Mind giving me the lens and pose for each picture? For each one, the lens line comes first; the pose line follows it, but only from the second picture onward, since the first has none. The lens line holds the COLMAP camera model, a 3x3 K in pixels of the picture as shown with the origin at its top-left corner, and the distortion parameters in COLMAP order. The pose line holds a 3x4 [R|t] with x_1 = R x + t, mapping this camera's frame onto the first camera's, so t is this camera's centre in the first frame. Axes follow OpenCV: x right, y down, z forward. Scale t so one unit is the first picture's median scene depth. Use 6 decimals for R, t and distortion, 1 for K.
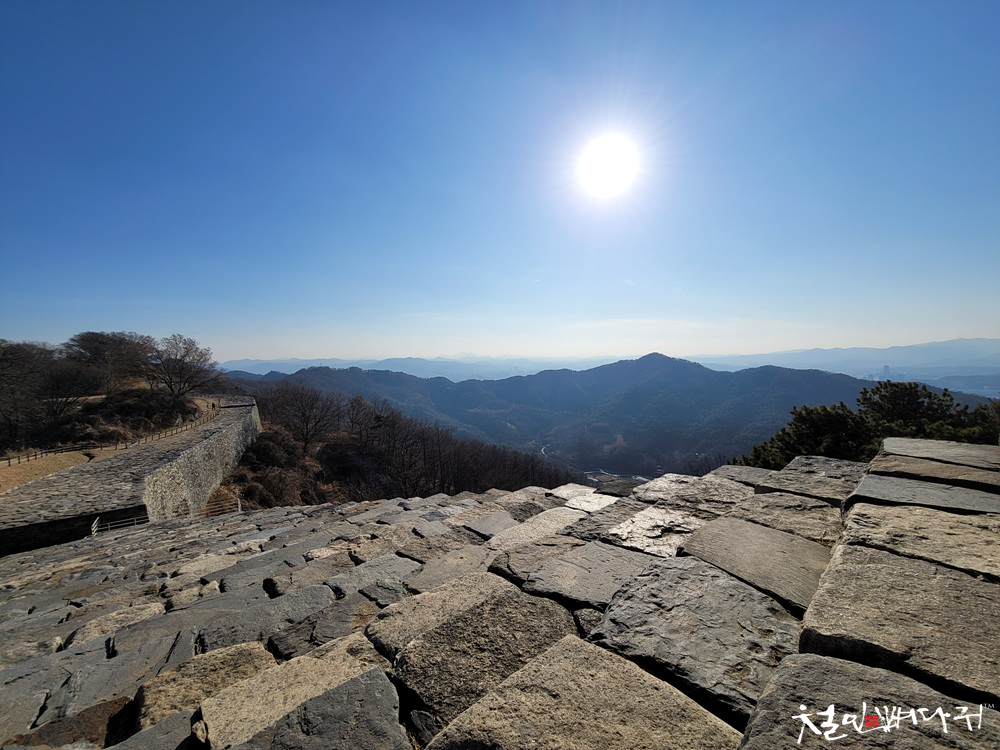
lens RADIAL K [[410.0, 0, 499.6], [0, 410.0, 369.0], [0, 0, 1]] dist [-0.007817, 0.001039]
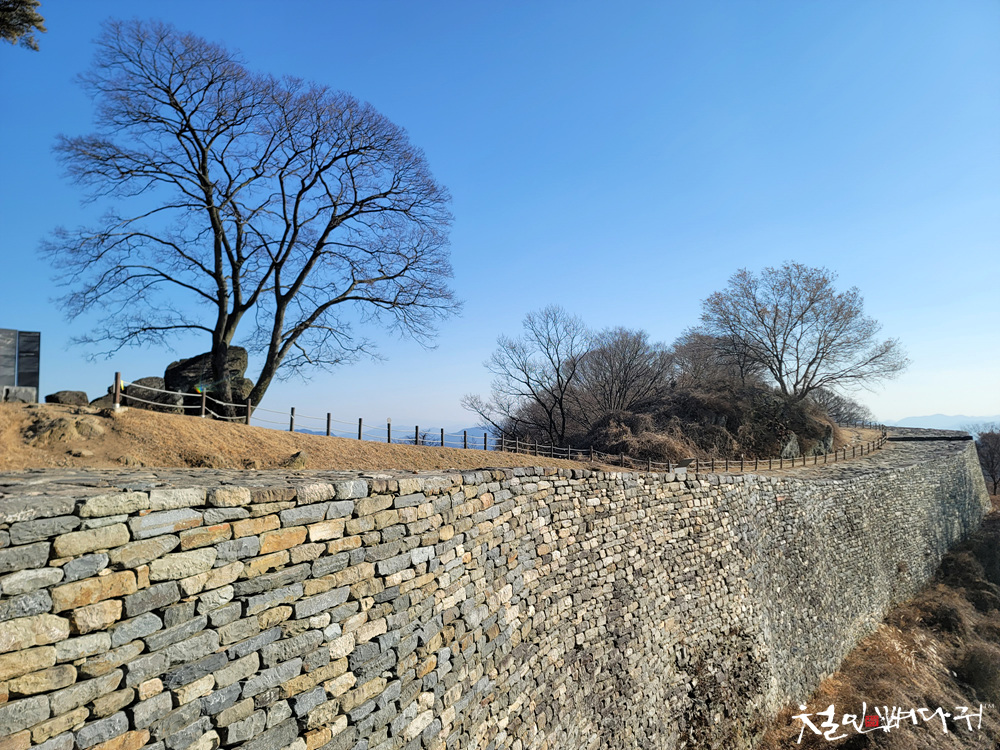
lens RADIAL K [[726.1, 0, 485.3], [0, 726.1, 368.5], [0, 0, 1]] dist [0.080865, -0.057409]
pose [[0.452298, -0.049690, -0.890481, -0.213794], [-0.023189, 0.997454, -0.067438, 0.096759], [0.891565, 0.051151, 0.449995, 0.326566]]
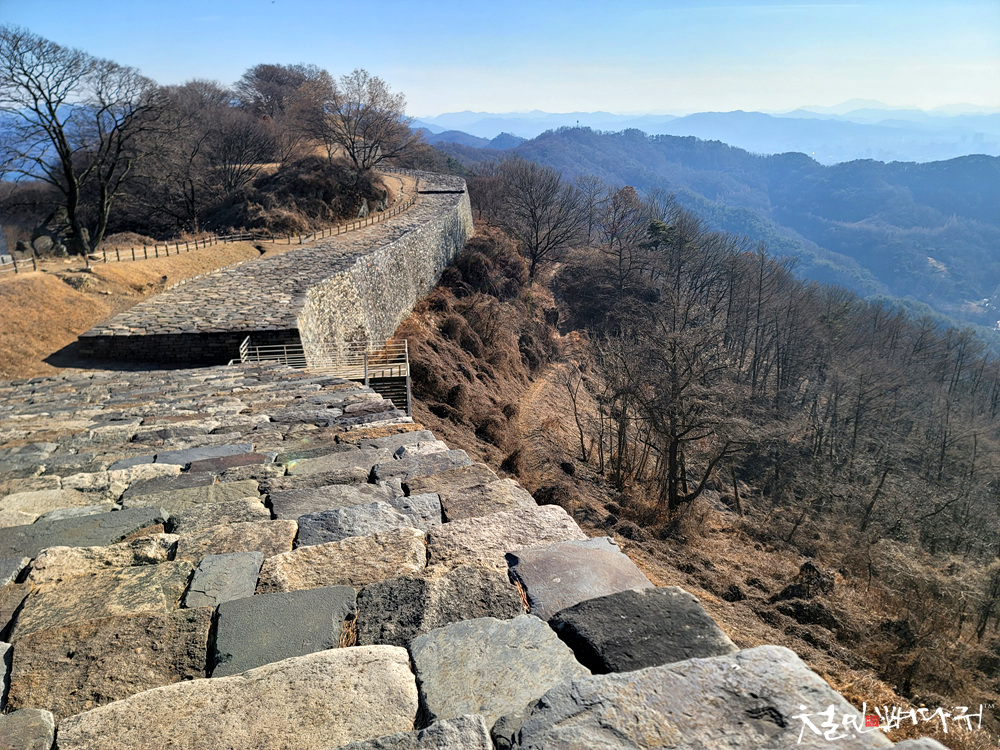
lens RADIAL K [[726.1, 0, 509.4], [0, 726.1, 378.8], [0, 0, 1]] dist [0.080865, -0.057409]
pose [[0.877307, 0.176775, -0.446187, 0.017848], [-0.026974, 0.946386, 0.321911, -0.003772], [0.479171, -0.270379, 0.835039, 0.022663]]
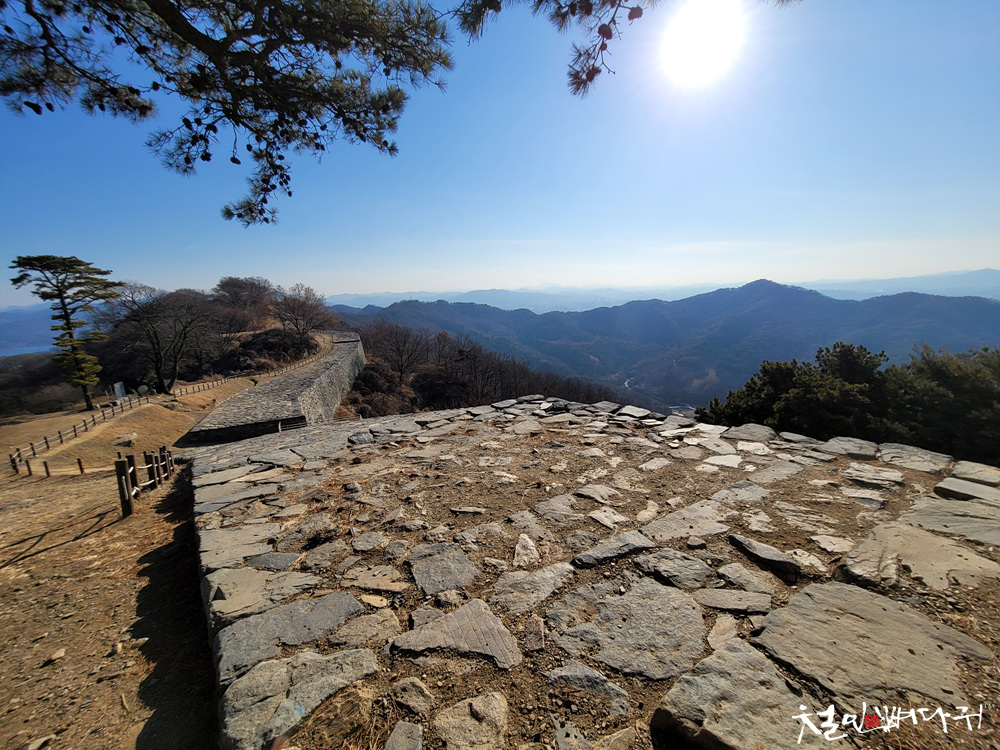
lens RADIAL K [[410.0, 0, 497.8], [0, 410.0, 367.6], [0, 0, 1]] dist [-0.007817, 0.001039]
pose [[0.978798, 0.019330, -0.203914, 0.045443], [0.013977, 0.986913, 0.160646, -0.025003], [0.204351, -0.160090, 0.965718, -0.094723]]
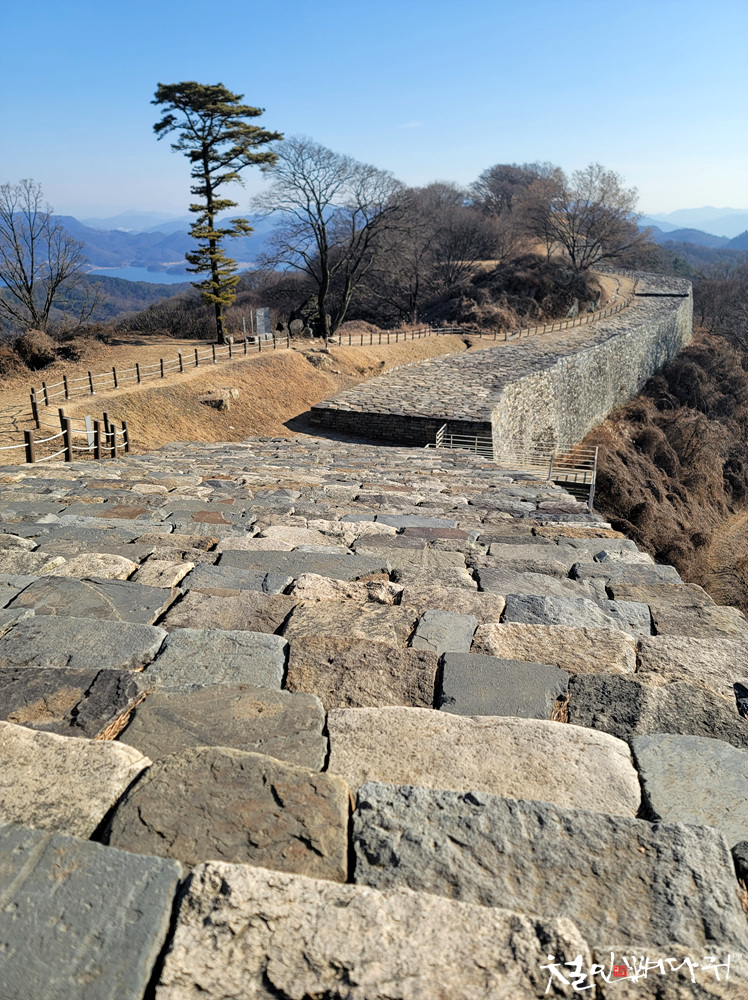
lens RADIAL K [[726.1, 0, 374.8], [0, 726.1, 493.9], [0, 0, 1]] dist [0.080865, -0.057409]
pose [[0.580969, 0.310027, -0.752567, 0.016521], [-0.038825, 0.934118, 0.354846, -0.003408], [0.812999, -0.176936, 0.554731, 0.020117]]
